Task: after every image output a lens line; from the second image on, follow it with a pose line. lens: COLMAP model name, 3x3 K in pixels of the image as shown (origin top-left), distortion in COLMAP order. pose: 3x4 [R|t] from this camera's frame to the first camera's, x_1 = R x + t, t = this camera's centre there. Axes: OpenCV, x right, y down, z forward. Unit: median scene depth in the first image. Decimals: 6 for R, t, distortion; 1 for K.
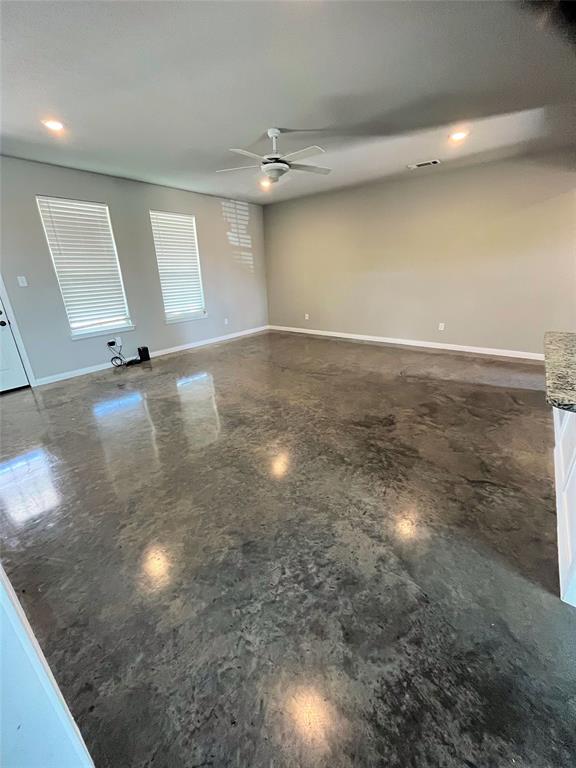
lens RADIAL K [[306.2, 0, 288.0], [0, 306.2, 384.0], [0, 0, 1]] dist [-0.003056, -0.000212]
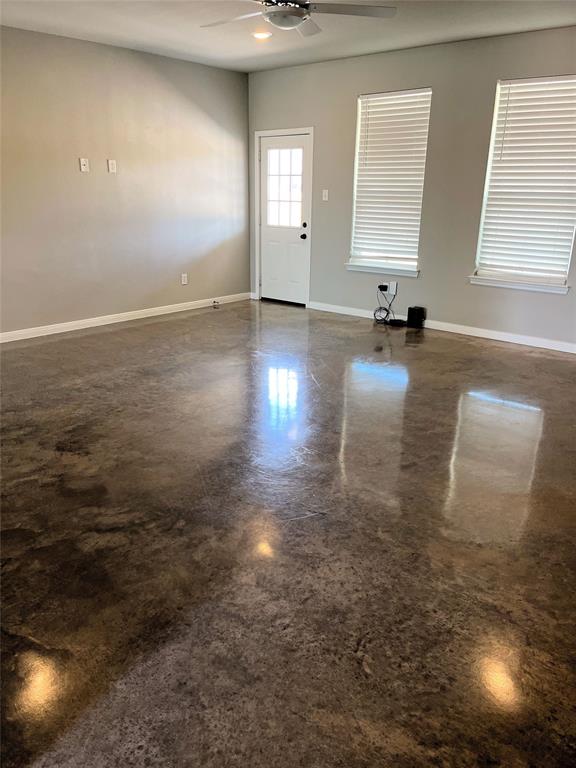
lens RADIAL K [[606.7, 0, 288.0], [0, 606.7, 384.0], [0, 0, 1]] dist [0.063489, -0.001476]
pose [[-0.067357, 0.332789, -0.940593, 0.991758], [-0.359300, 0.871392, 0.334035, -0.386041], [0.930788, 0.360454, 0.060877, 0.918168]]
